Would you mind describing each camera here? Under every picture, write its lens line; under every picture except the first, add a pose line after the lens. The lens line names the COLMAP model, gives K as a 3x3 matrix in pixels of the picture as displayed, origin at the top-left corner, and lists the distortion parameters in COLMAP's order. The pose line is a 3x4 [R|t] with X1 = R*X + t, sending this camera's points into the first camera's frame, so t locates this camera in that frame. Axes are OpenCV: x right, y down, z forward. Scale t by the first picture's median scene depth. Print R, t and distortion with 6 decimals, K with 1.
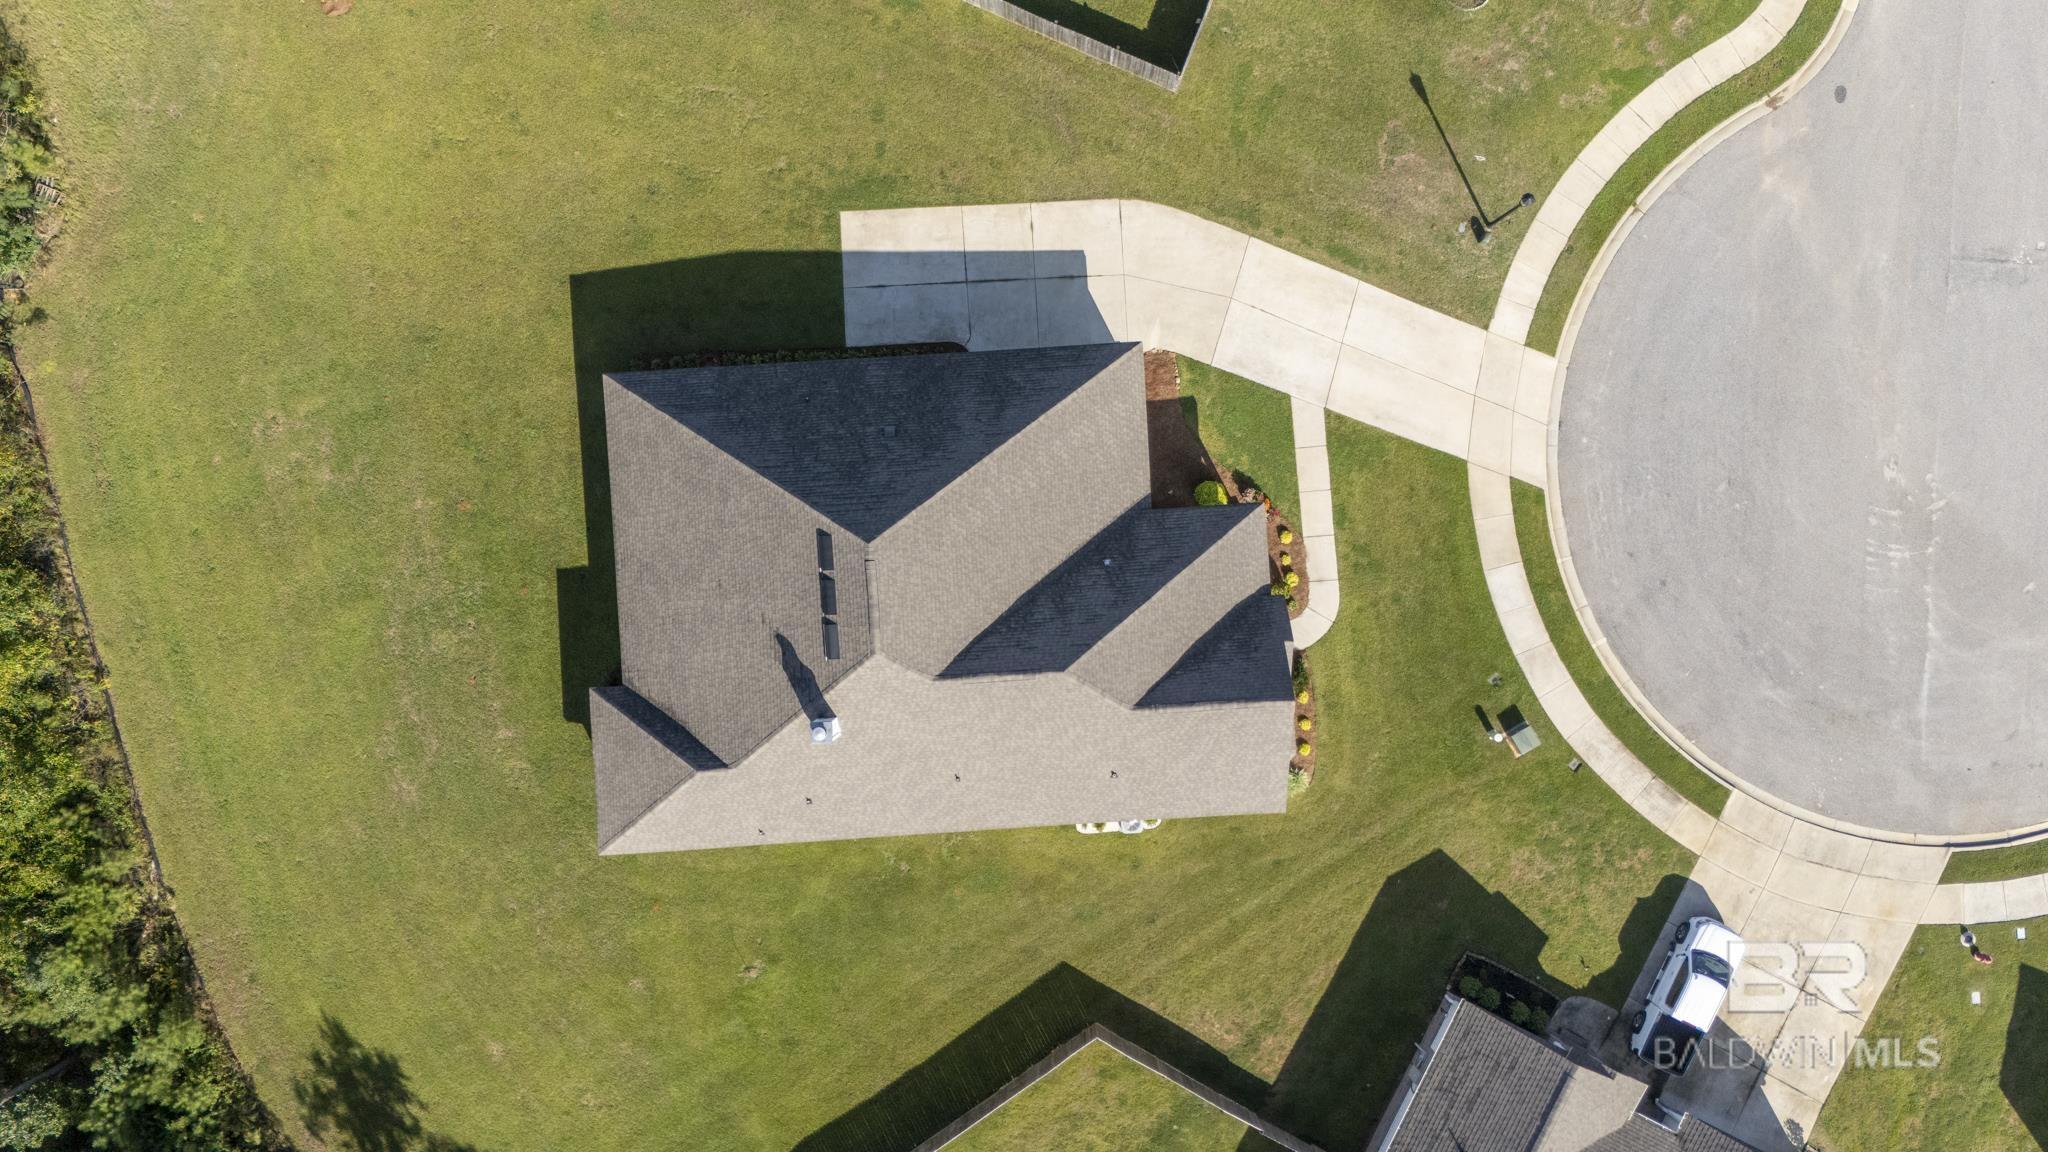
lens RADIAL K [[1494.5, 0, 1024.0], [0, 1494.5, 576.0], [0, 0, 1]] dist [0.079437, -0.088102]
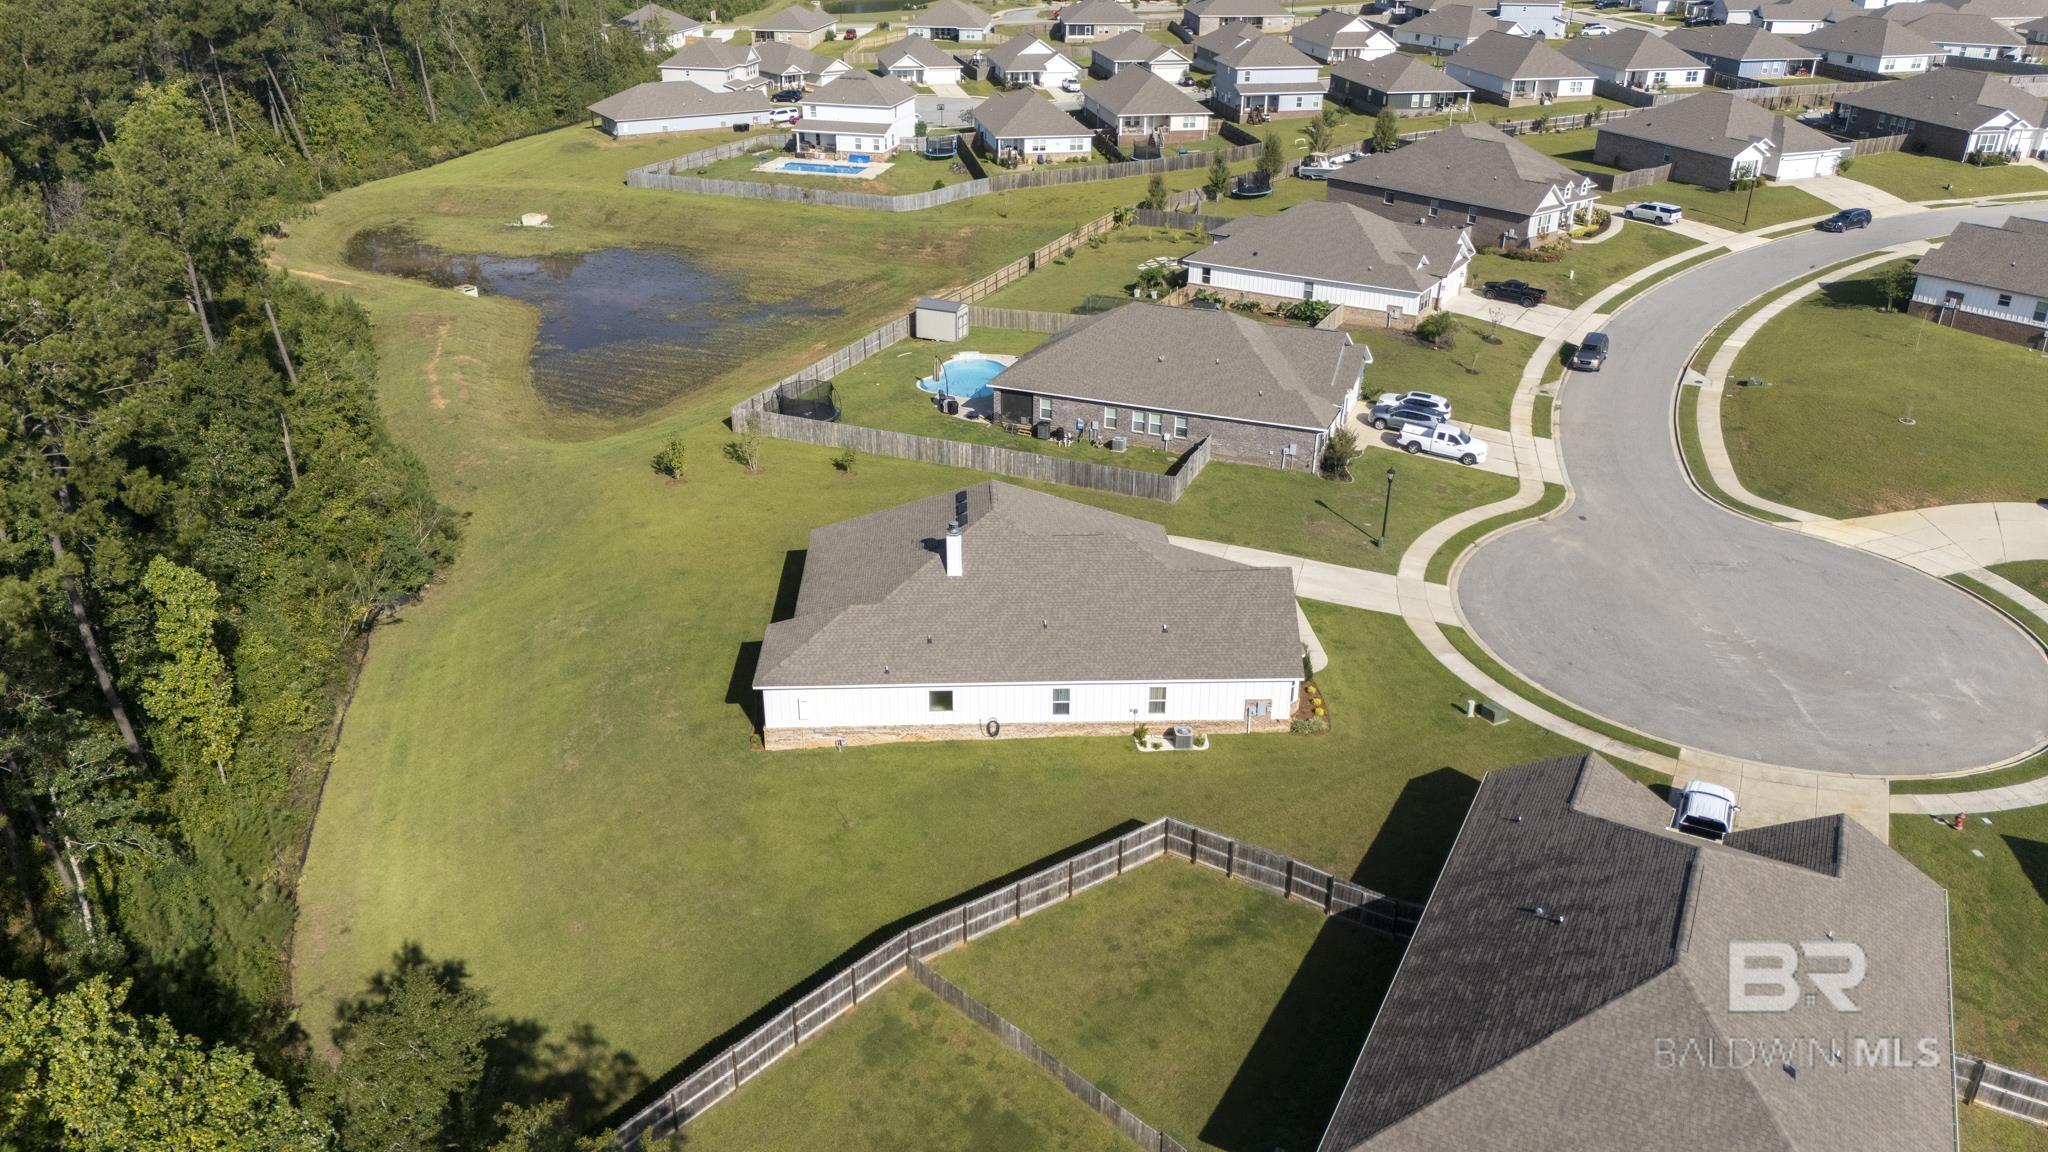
lens RADIAL K [[1494.5, 0, 1024.0], [0, 1494.5, 576.0], [0, 0, 1]] dist [0.079437, -0.088102]
pose [[0.999775, 0.020113, -0.006676, -0.050211], [-0.014690, 0.430664, -0.902393, 1.181752], [-0.015275, 0.902288, 0.430862, 0.365815]]
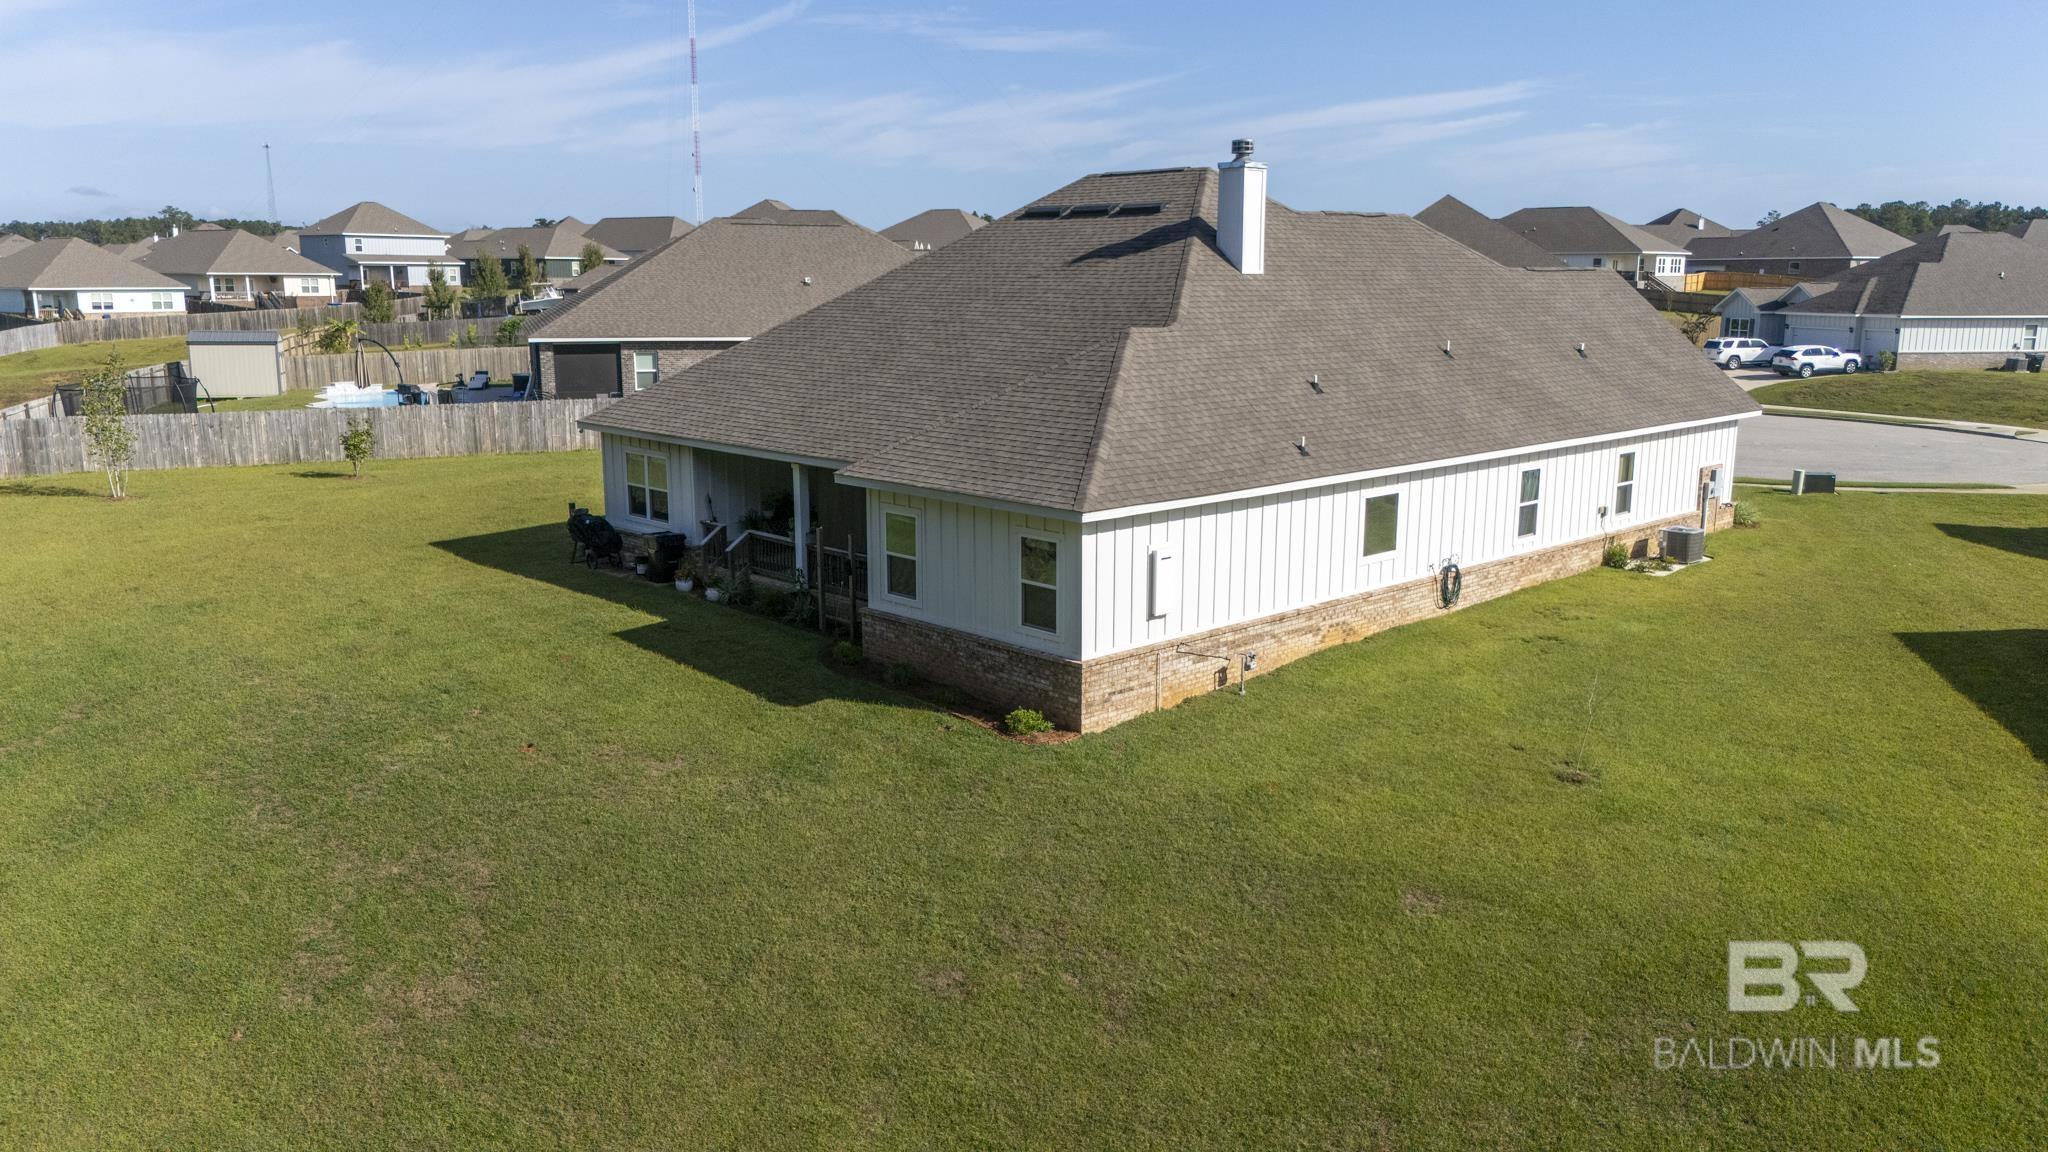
lens RADIAL K [[1498.6, 0, 1024.0], [0, 1498.6, 576.0], [0, 0, 1]] dist [0.037609, -0.000010]
pose [[0.765281, -0.114031, 0.633515, -0.519679], [0.643460, 0.162164, -0.748105, 0.449233], [-0.017426, 0.980153, 0.197476, 0.888195]]
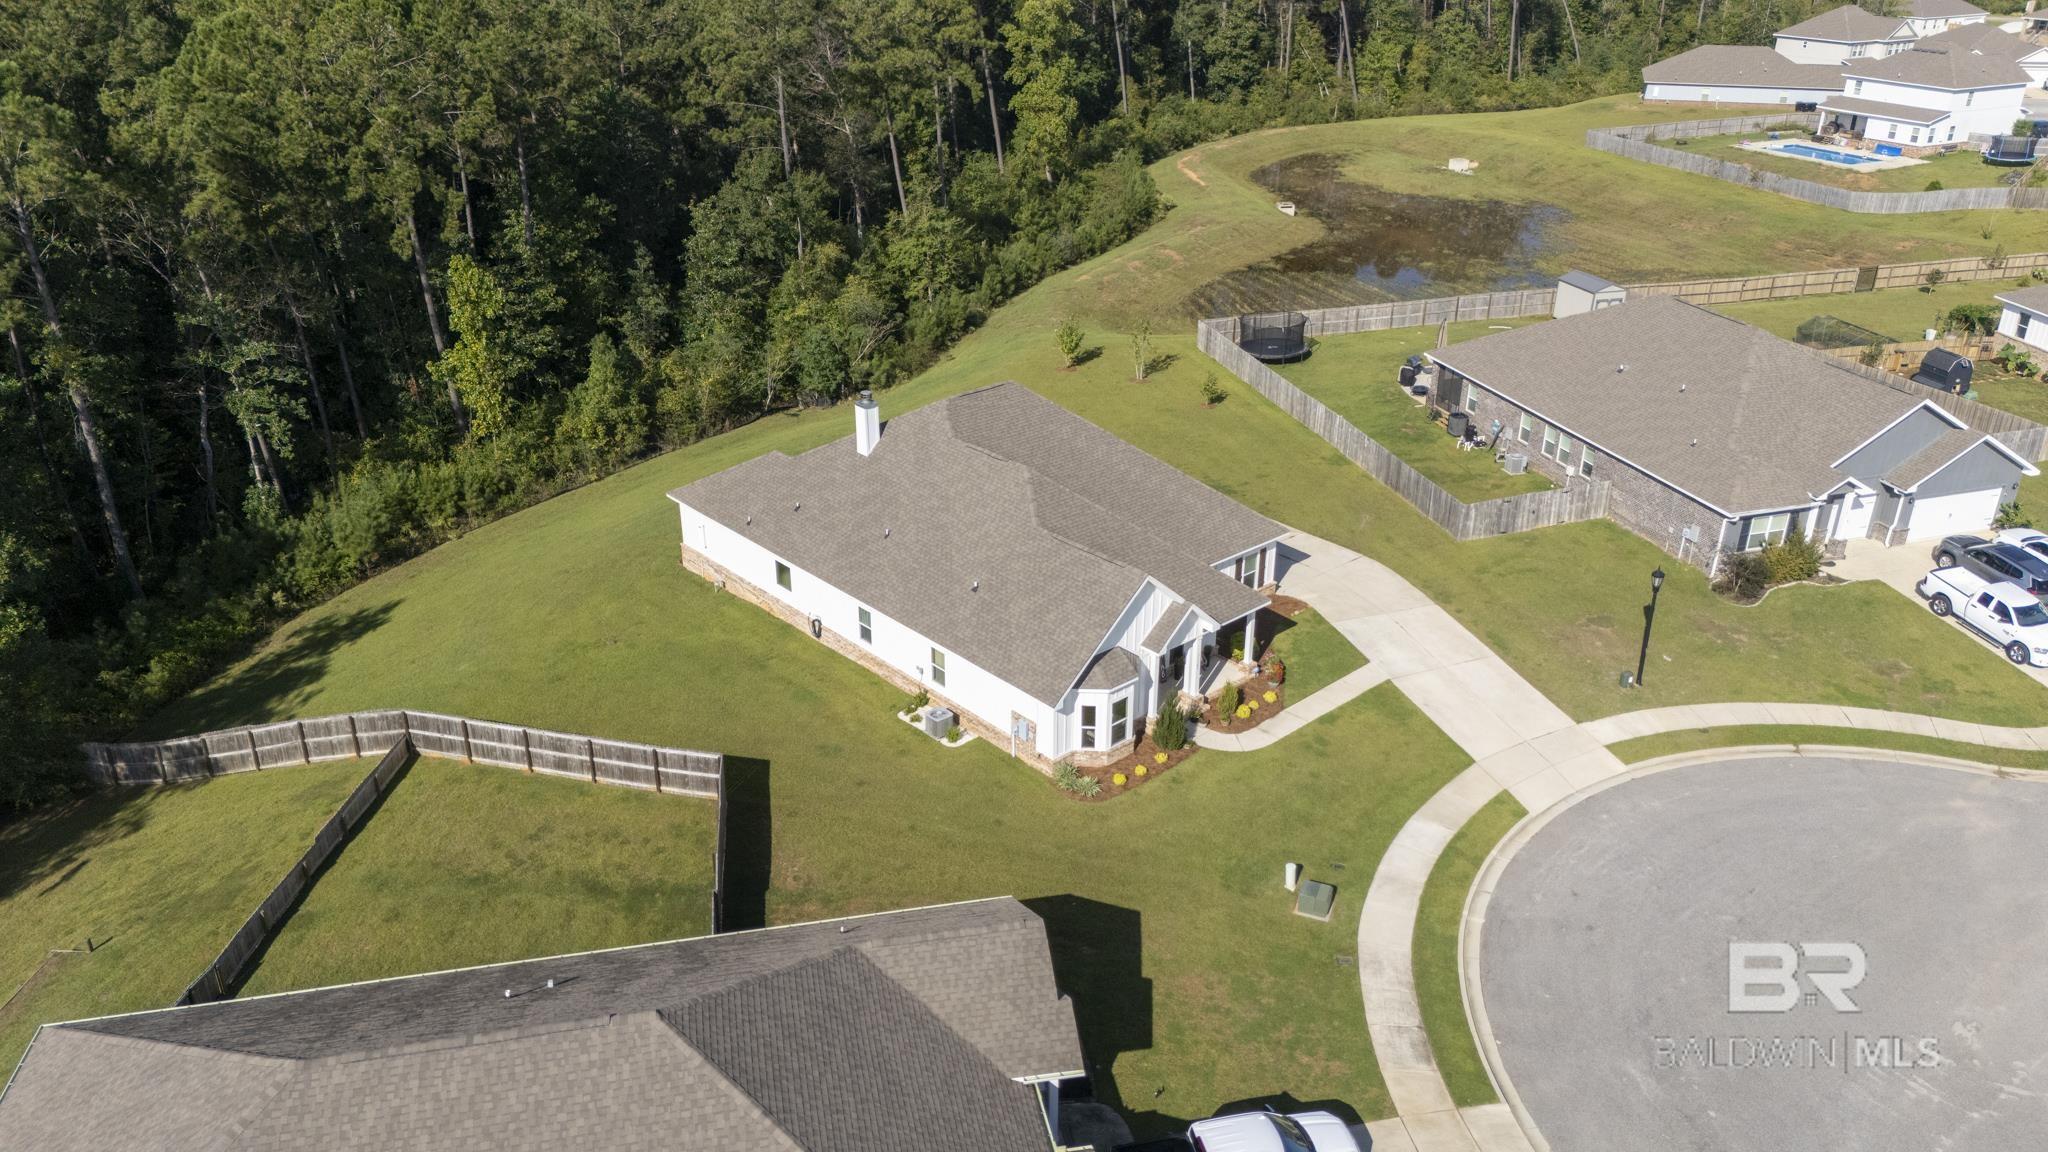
lens RADIAL K [[1494.5, 0, 1024.0], [0, 1494.5, 576.0], [0, 0, 1]] dist [0.079437, -0.088102]
pose [[0.623085, 0.344072, -0.702410, 0.725249], [-0.782118, 0.265432, -0.563771, 0.620357], [-0.007536, 0.900645, 0.434491, 0.506138]]
